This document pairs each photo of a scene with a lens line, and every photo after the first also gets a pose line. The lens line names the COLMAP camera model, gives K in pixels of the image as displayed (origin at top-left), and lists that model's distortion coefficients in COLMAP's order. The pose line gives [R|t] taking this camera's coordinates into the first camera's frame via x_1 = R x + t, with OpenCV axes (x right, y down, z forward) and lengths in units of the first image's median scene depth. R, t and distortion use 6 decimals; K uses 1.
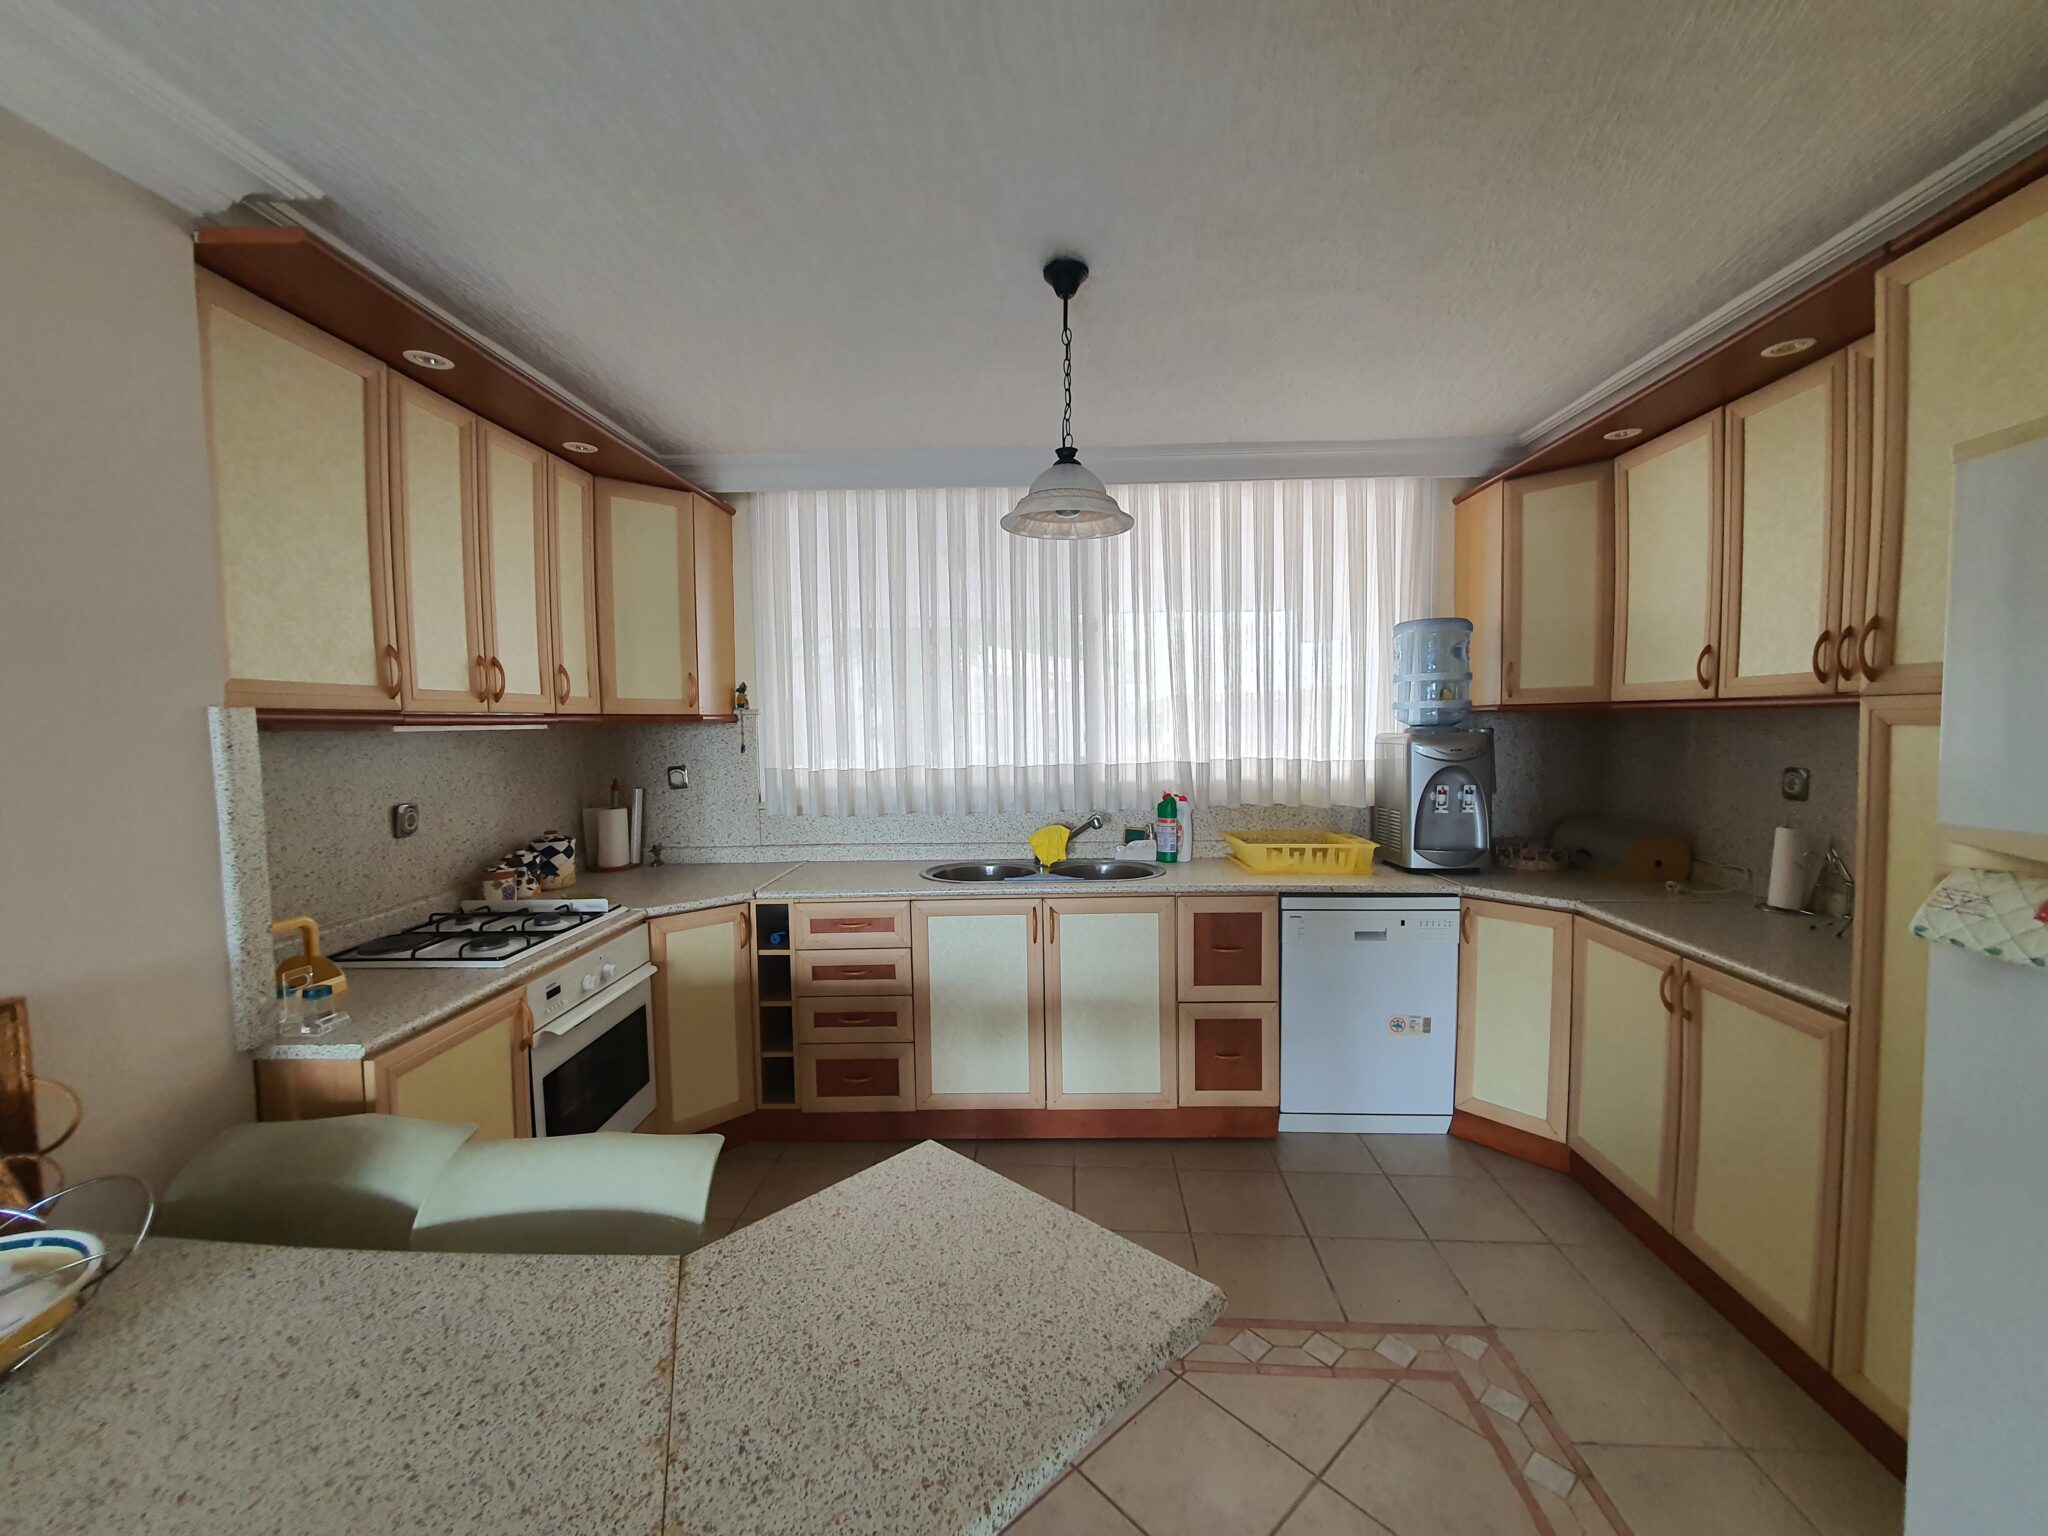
lens RADIAL K [[825.3, 0, 1018.1], [0, 825.3, 765.7], [0, 0, 1]] dist [0.004238, -0.002466]
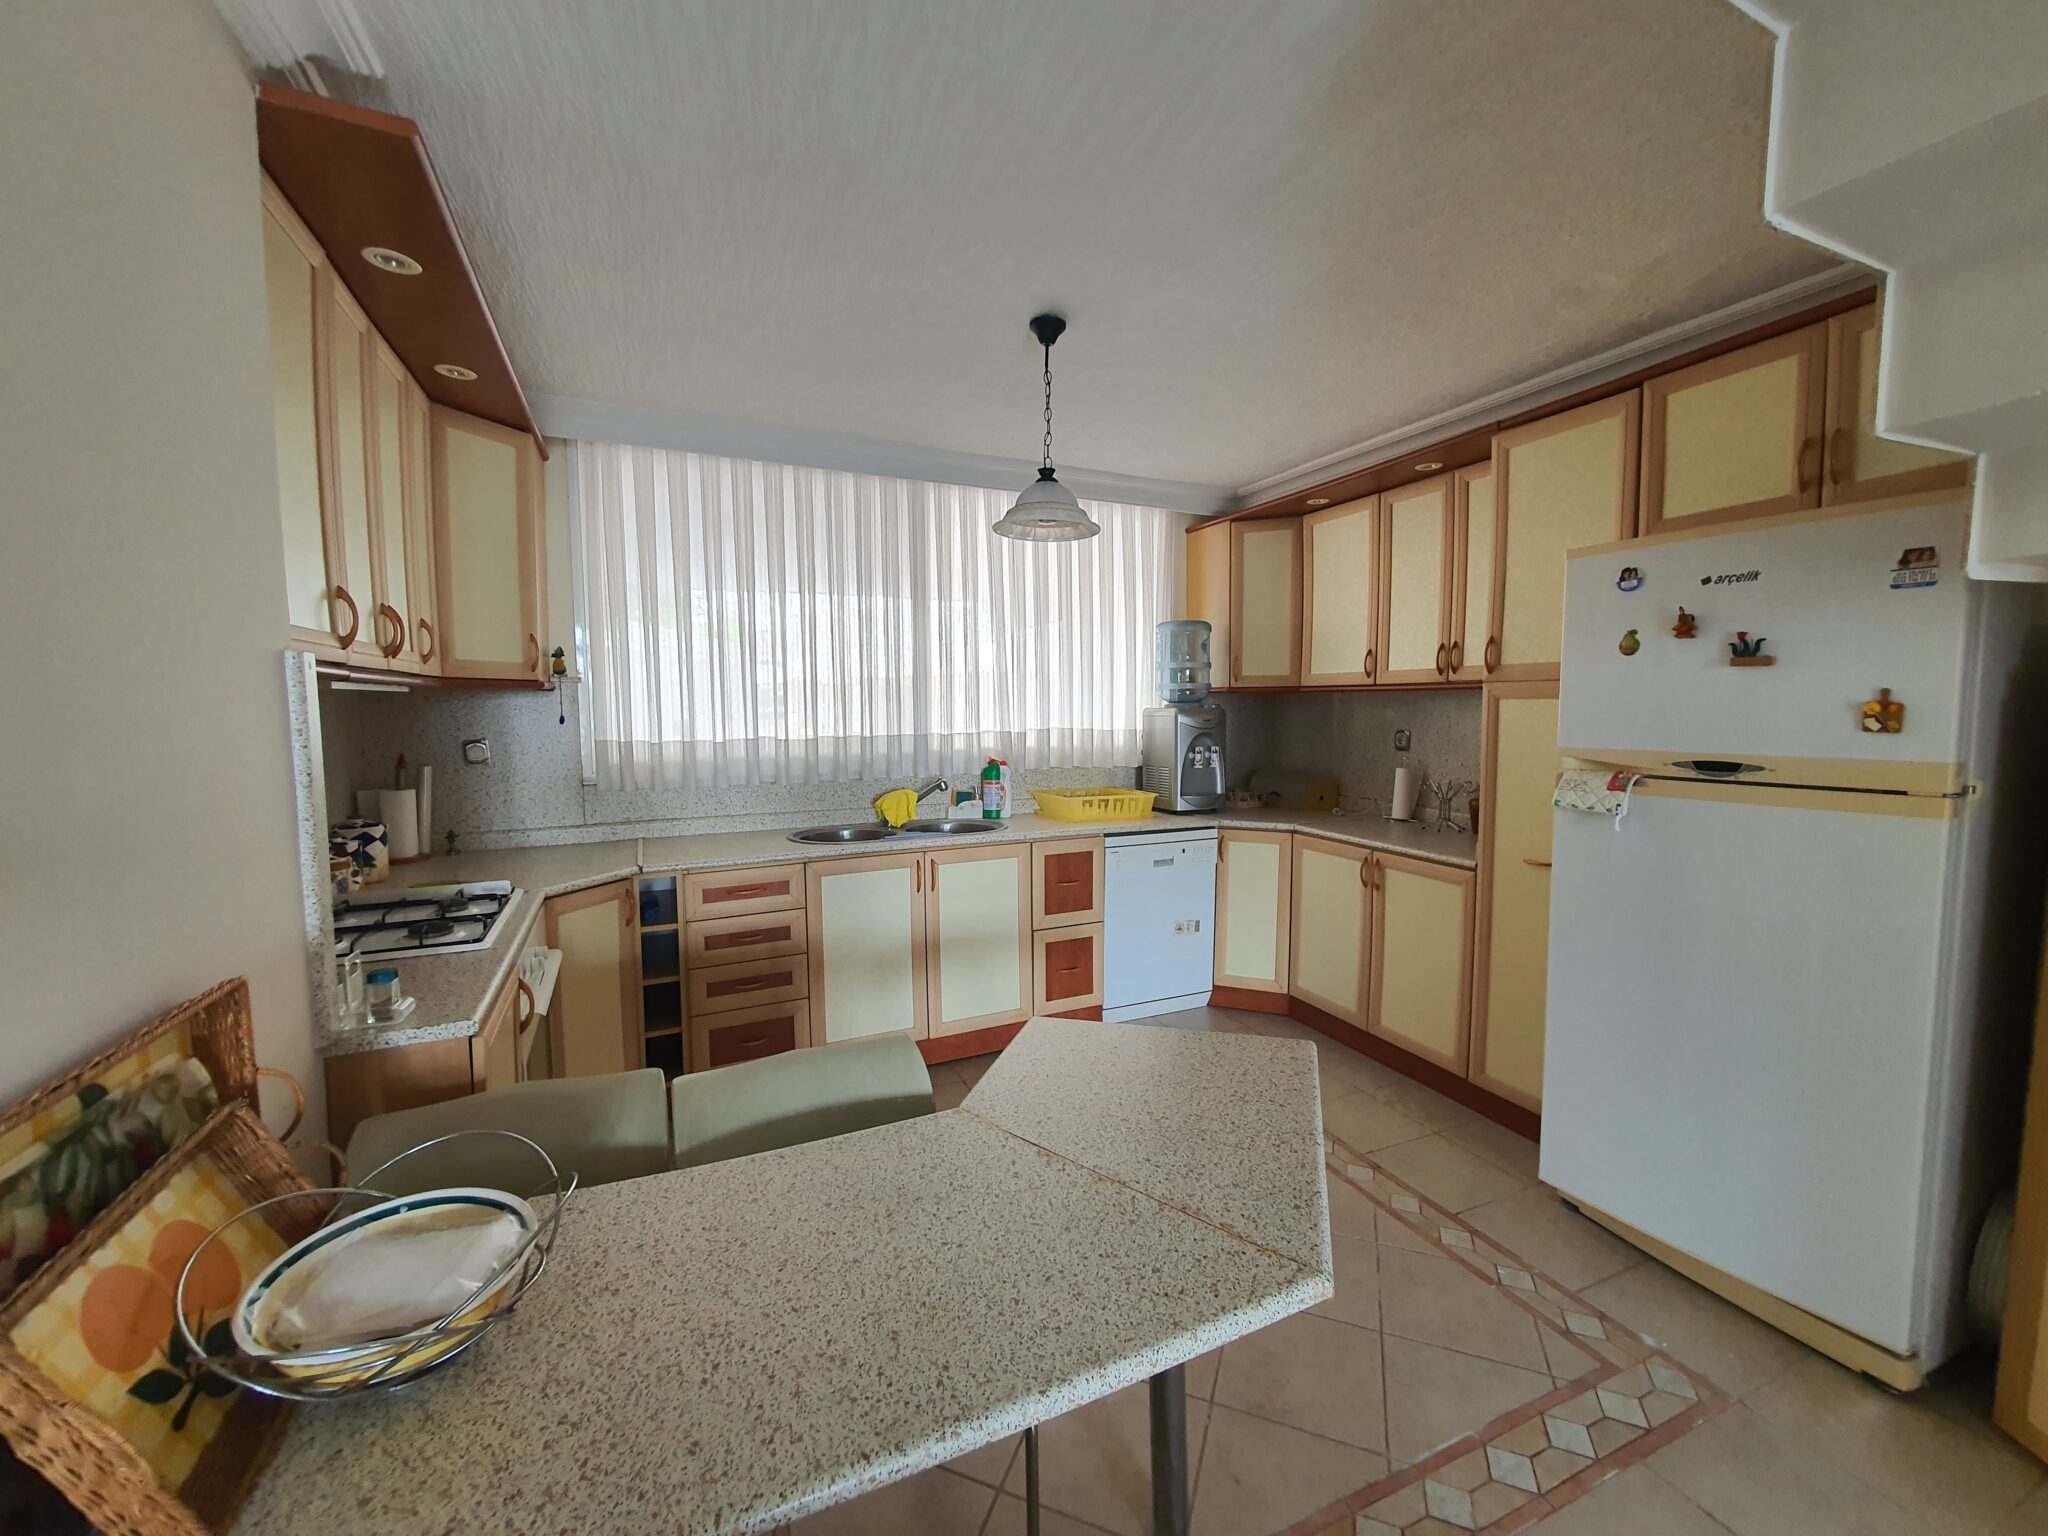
lens RADIAL K [[825.3, 0, 1028.6], [0, 825.3, 764.2], [0, 0, 1]] dist [0.004238, -0.002466]
pose [[0.890001, -0.022803, 0.455388, -0.352360], [0.015326, 0.999680, 0.020104, 0.021835], [-0.455701, -0.010914, 0.890066, -0.059862]]
